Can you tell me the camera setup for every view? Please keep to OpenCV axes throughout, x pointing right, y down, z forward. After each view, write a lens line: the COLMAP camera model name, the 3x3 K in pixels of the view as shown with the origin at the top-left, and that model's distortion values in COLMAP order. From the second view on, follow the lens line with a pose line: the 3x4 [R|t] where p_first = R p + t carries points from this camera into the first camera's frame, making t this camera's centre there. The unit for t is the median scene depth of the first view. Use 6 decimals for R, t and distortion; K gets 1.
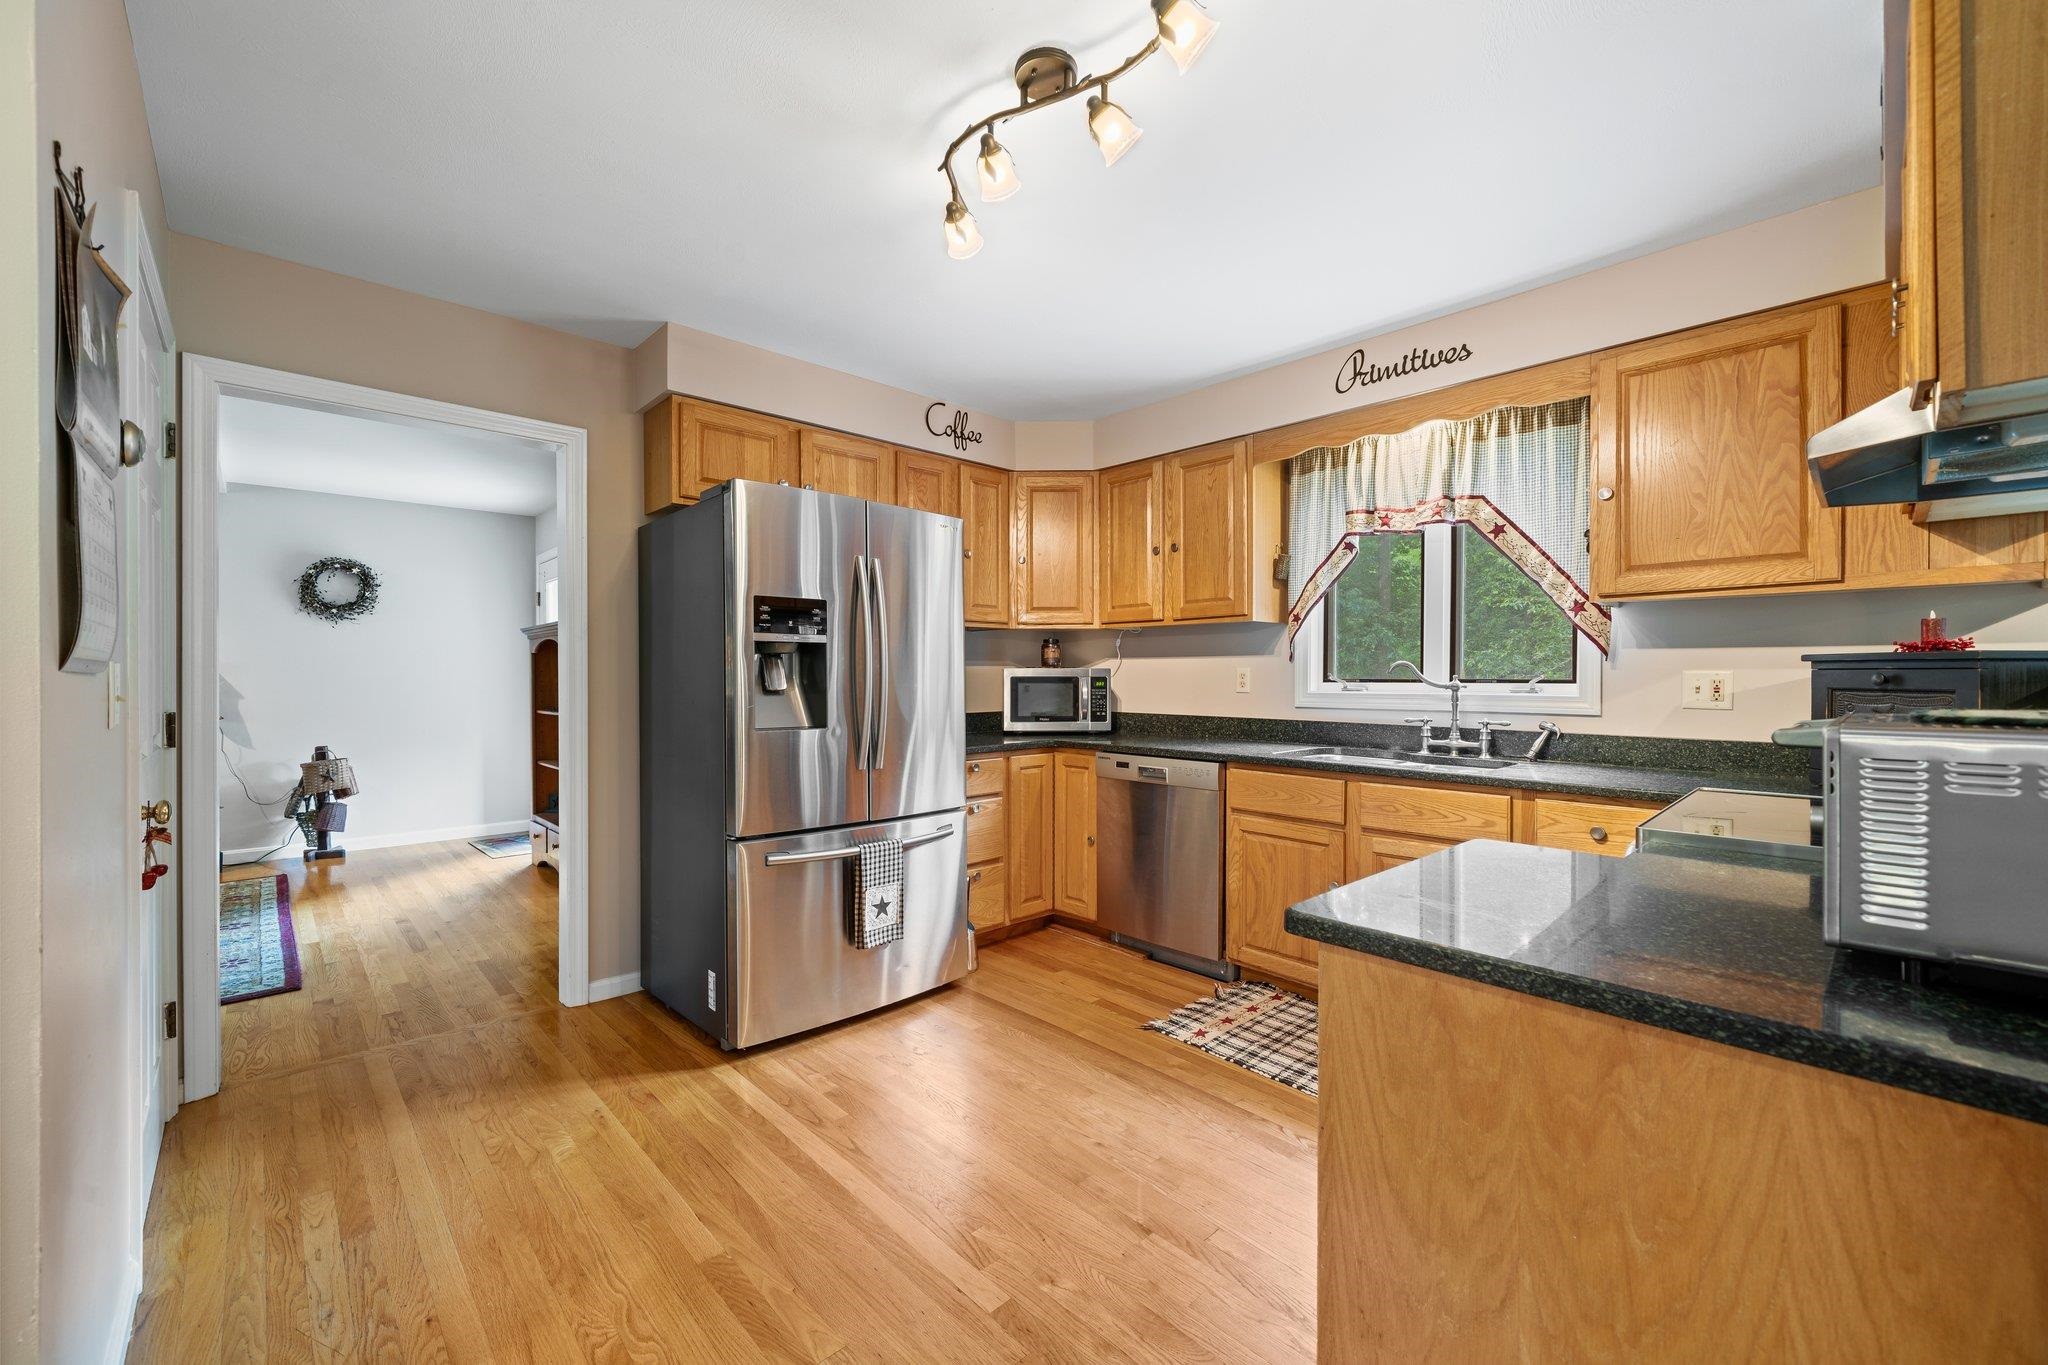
lens RADIAL K [[821.1, 0, 1035.7], [0, 821.1, 679.7], [0, 0, 1]] dist [-0.001458, -0.000133]
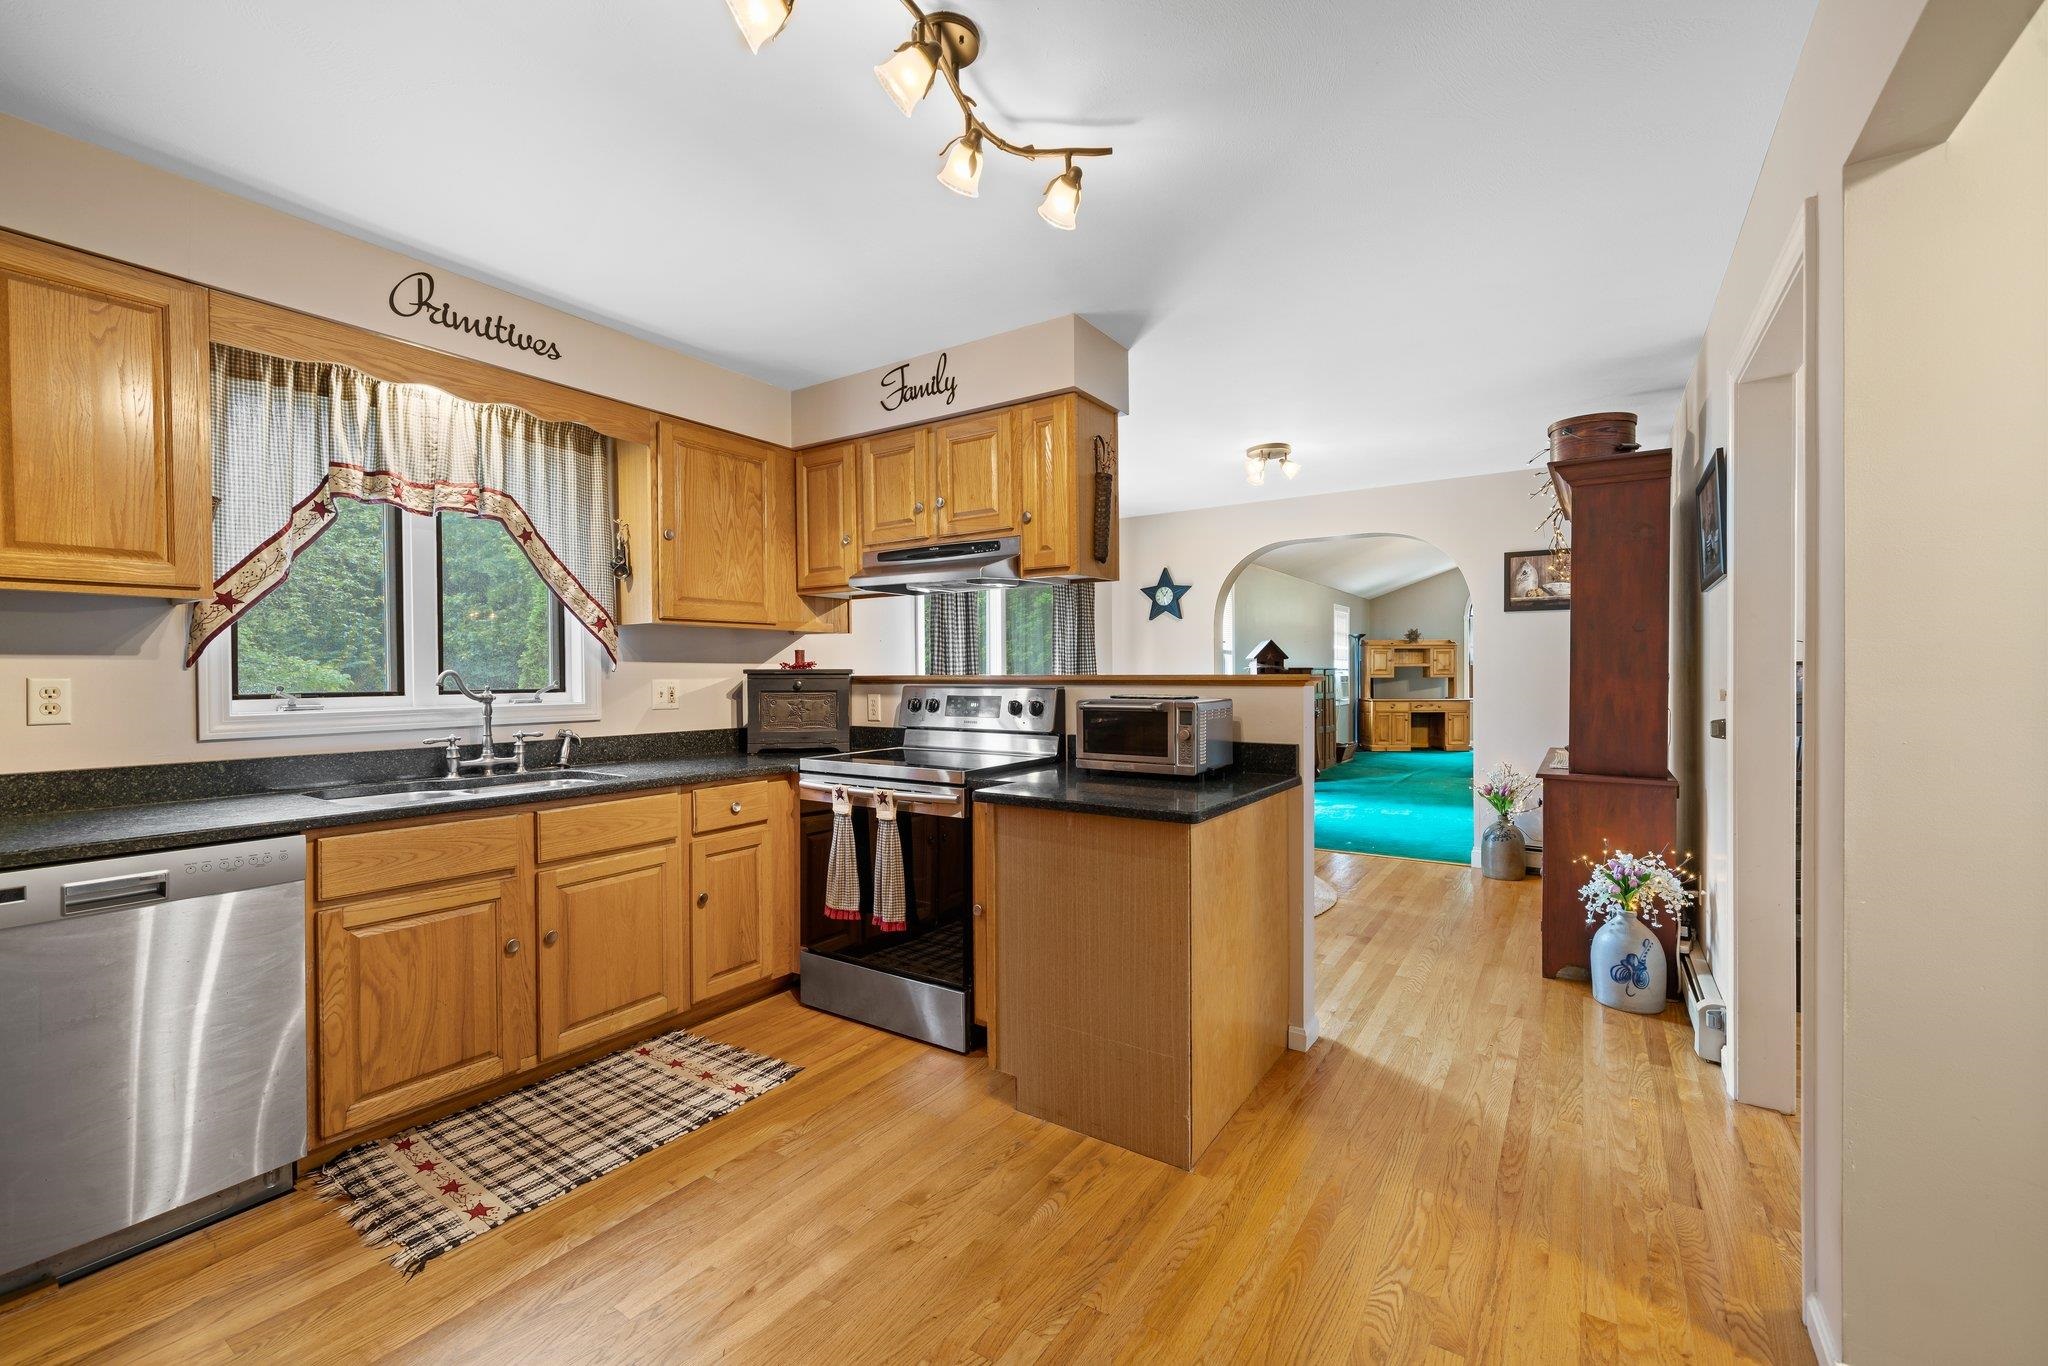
lens RADIAL K [[821.1, 0, 1037.1], [0, 821.1, 678.1], [0, 0, 1]] dist [-0.001458, -0.000133]
pose [[-0.216271, -0.002399, 0.976330, -0.515764], [0.011618, 0.999920, 0.005030, -0.011914], [-0.976264, 0.012431, -0.216226, 0.621909]]
